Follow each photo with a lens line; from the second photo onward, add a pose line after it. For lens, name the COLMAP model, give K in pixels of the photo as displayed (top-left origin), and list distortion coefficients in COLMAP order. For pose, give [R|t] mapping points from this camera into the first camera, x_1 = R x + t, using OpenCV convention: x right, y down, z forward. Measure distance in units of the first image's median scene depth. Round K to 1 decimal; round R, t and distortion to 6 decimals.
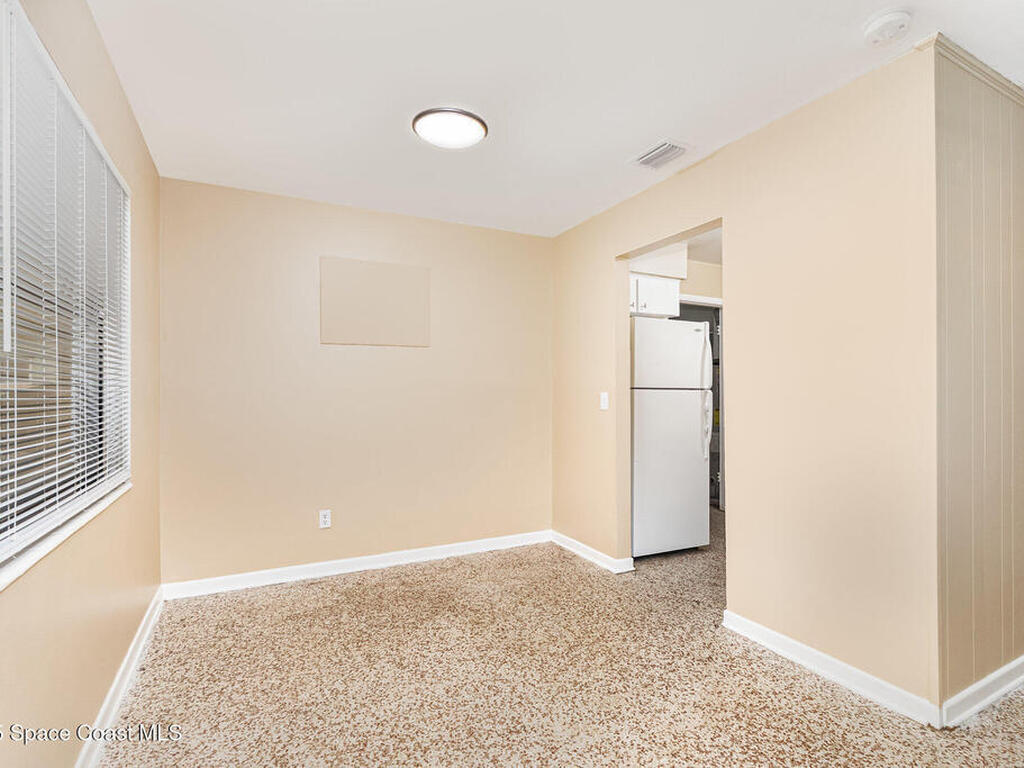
lens RADIAL K [[504.1, 0, 511.3], [0, 504.1, 390.3], [0, 0, 1]] dist [-0.004366, -0.001242]
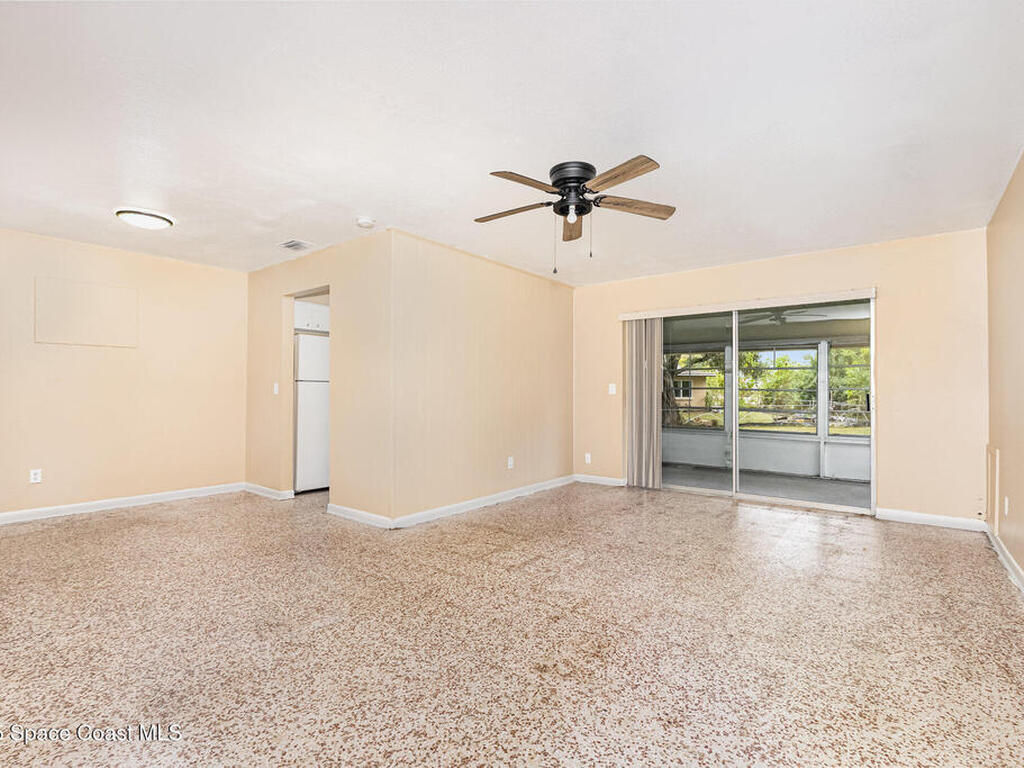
lens RADIAL K [[504.1, 0, 519.1], [0, 504.1, 382.1], [0, 0, 1]] dist [-0.004366, -0.001242]
pose [[0.904688, 0.010332, 0.425948, 0.217825], [-0.003844, 0.999863, -0.016088, 0.024692], [-0.426056, 0.012918, 0.904604, -0.742322]]
